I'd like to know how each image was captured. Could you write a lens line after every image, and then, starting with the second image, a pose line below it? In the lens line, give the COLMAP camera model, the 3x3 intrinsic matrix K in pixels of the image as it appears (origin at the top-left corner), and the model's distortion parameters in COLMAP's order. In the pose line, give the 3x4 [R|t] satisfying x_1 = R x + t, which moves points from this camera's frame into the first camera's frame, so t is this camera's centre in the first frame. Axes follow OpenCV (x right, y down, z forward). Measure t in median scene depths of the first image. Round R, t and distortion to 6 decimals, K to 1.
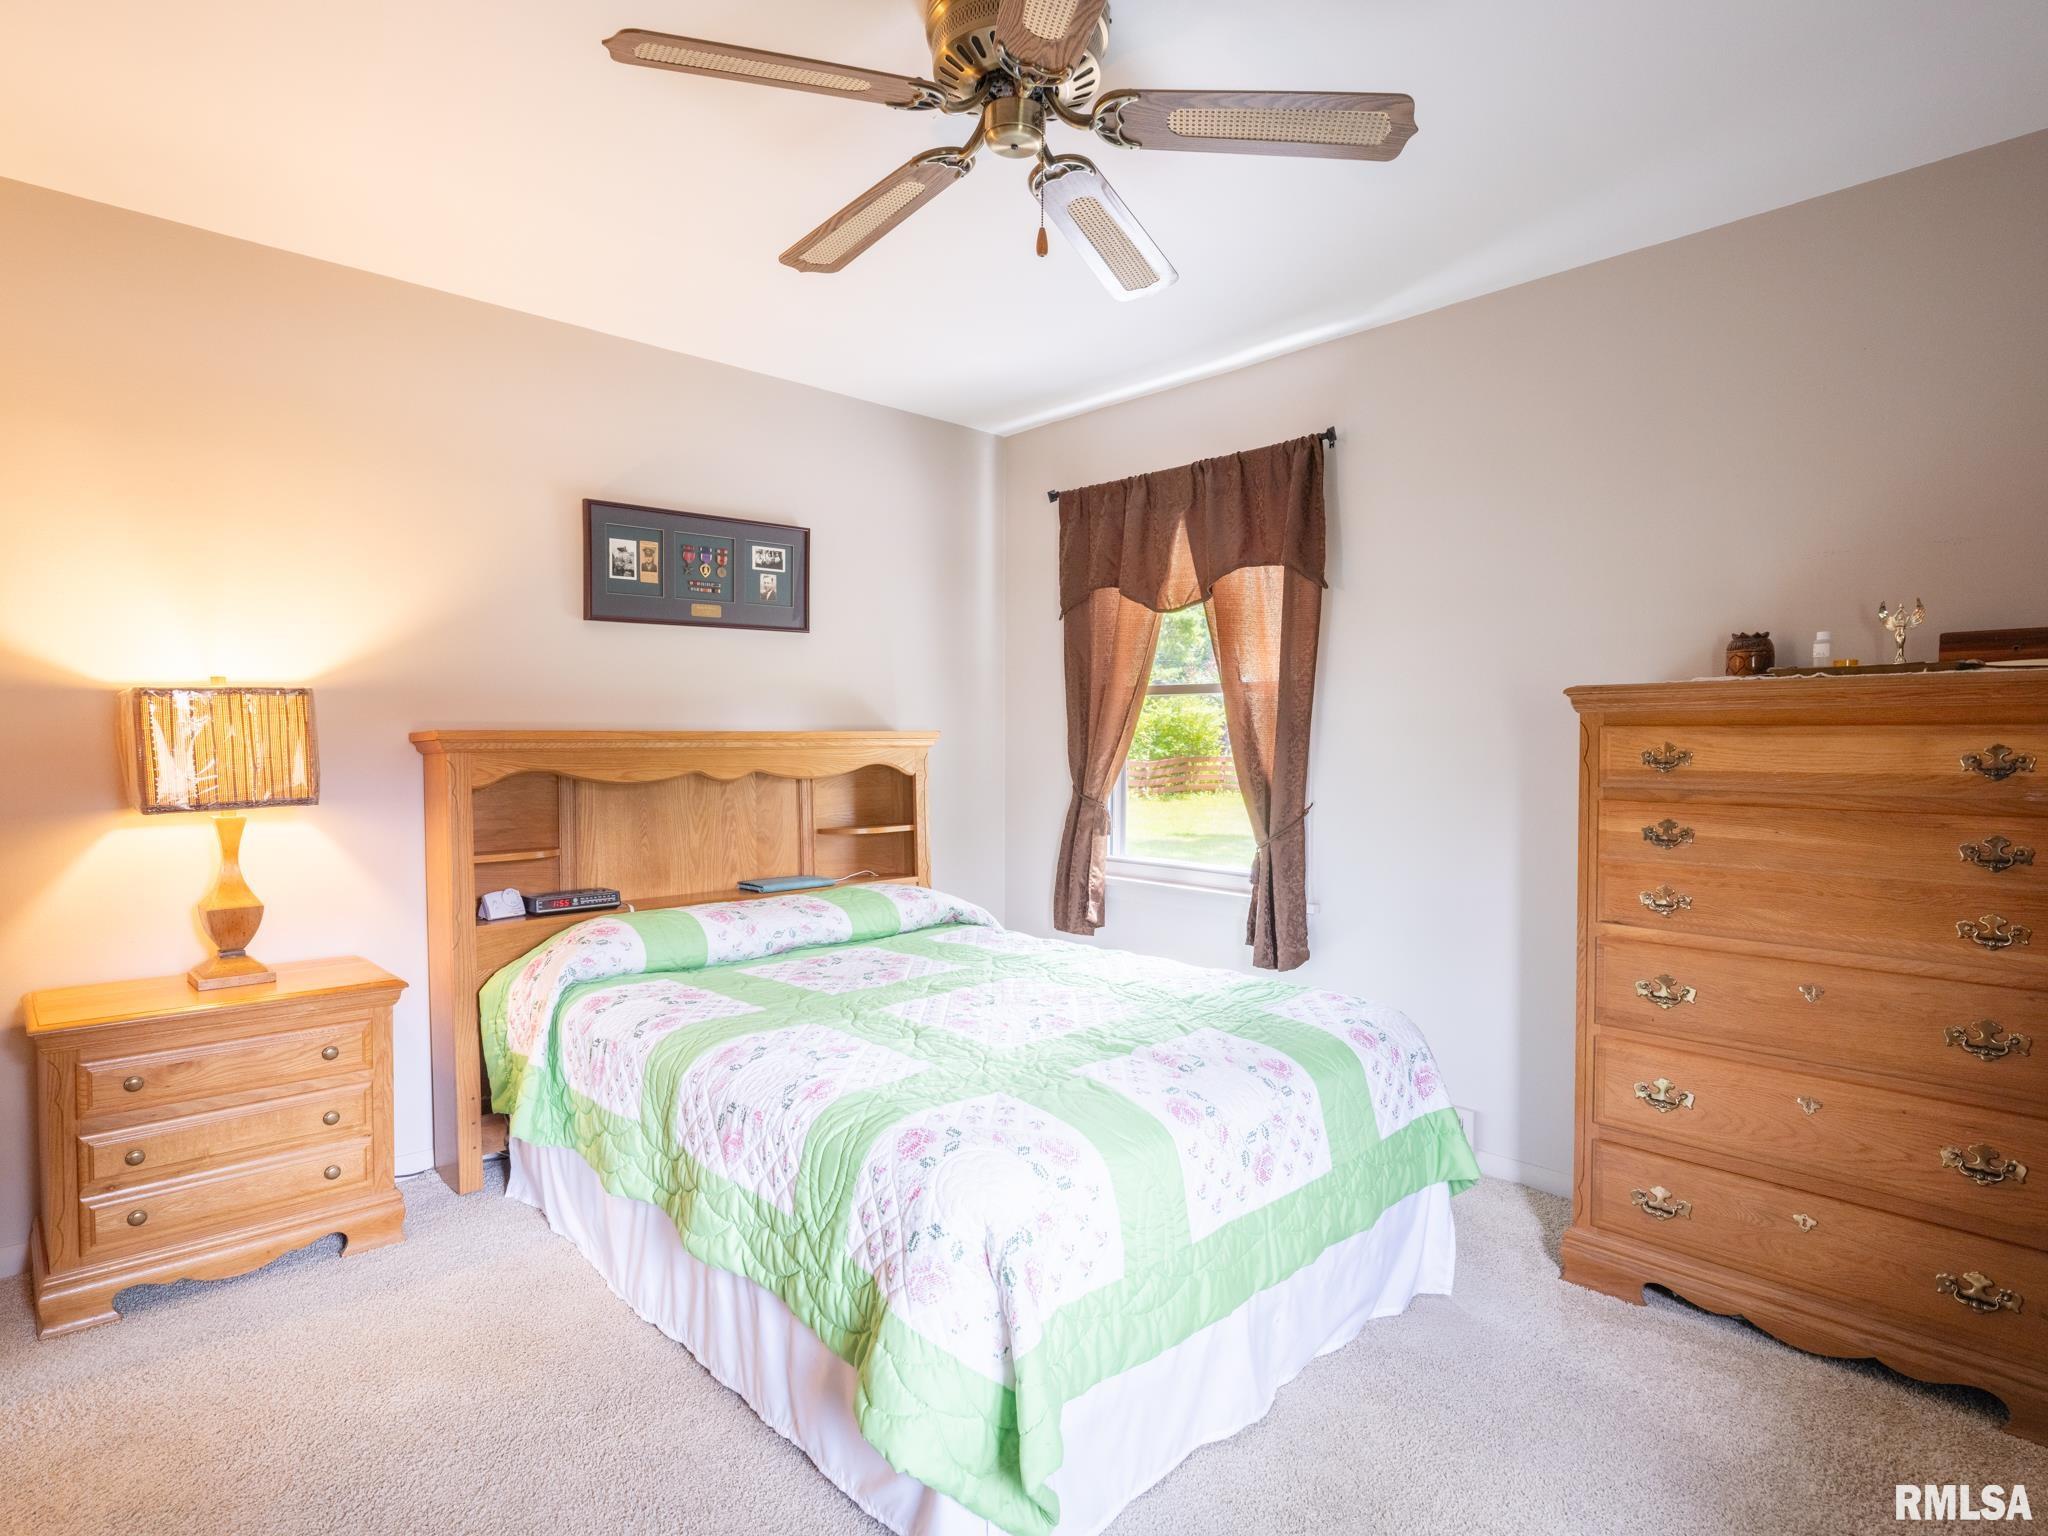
lens RADIAL K [[1136.4, 0, 1037.2], [0, 1136.4, 776.4], [0, 0, 1]] dist [0.005989, 0.001007]
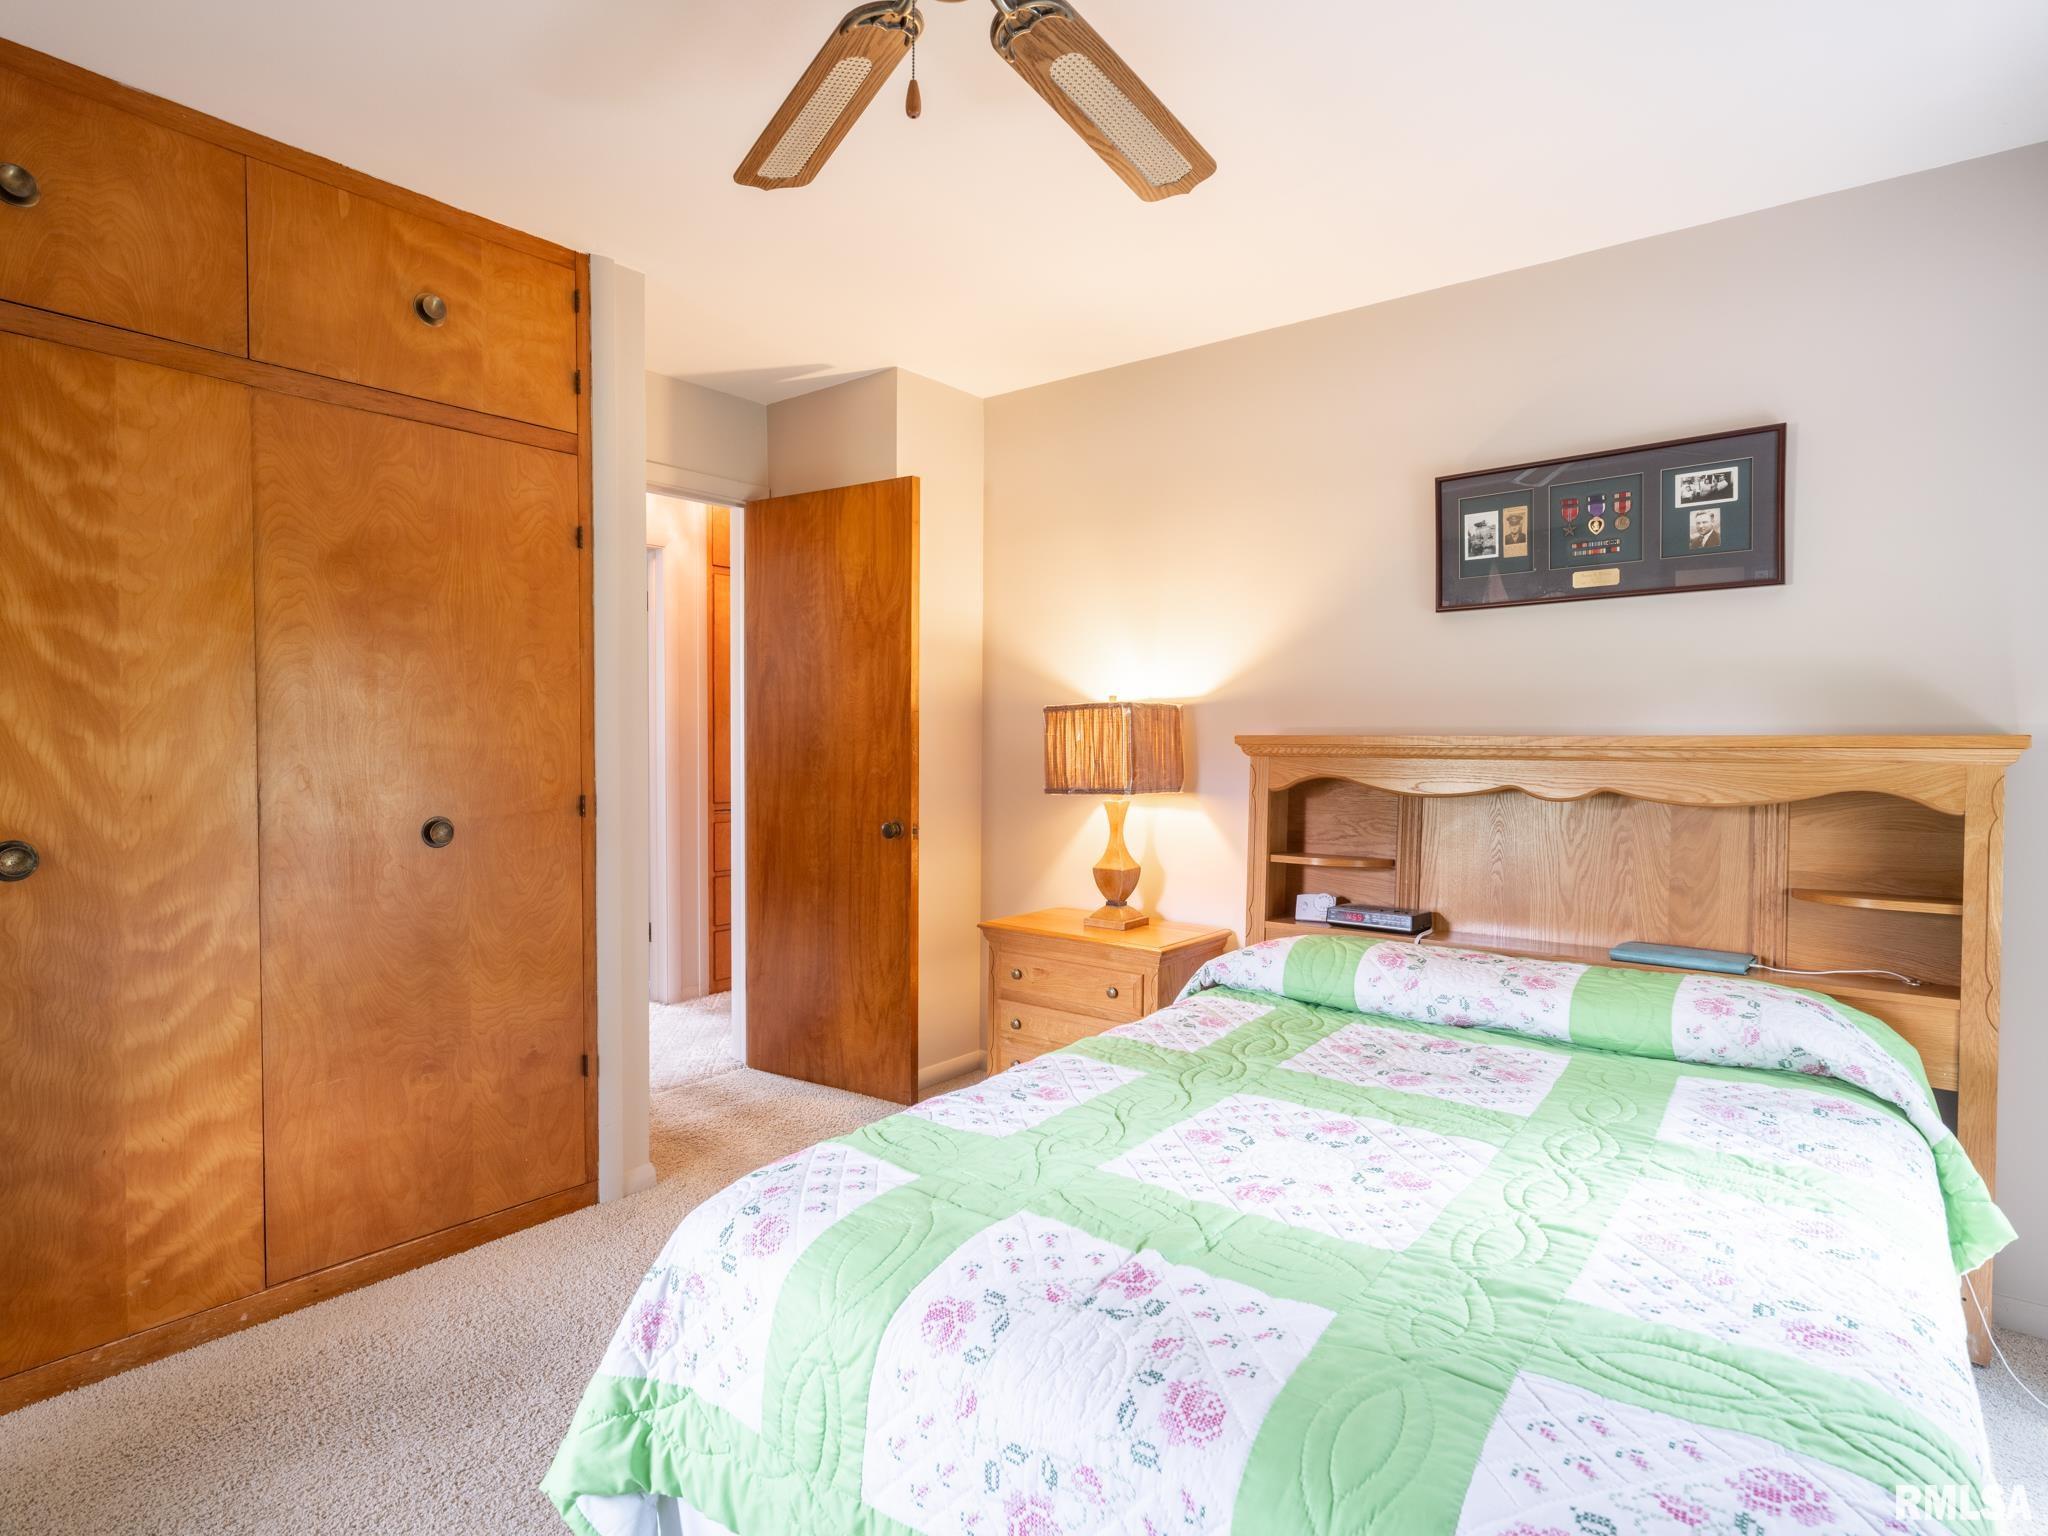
lens RADIAL K [[1136.4, 0, 1037.2], [0, 1136.4, 776.4], [0, 0, 1]] dist [0.005989, 0.001007]
pose [[0.113975, 0.031924, -0.992971, 0.443747], [-0.041310, 0.998771, 0.027369, -0.018956], [0.992624, 0.037901, 0.115154, 0.562681]]
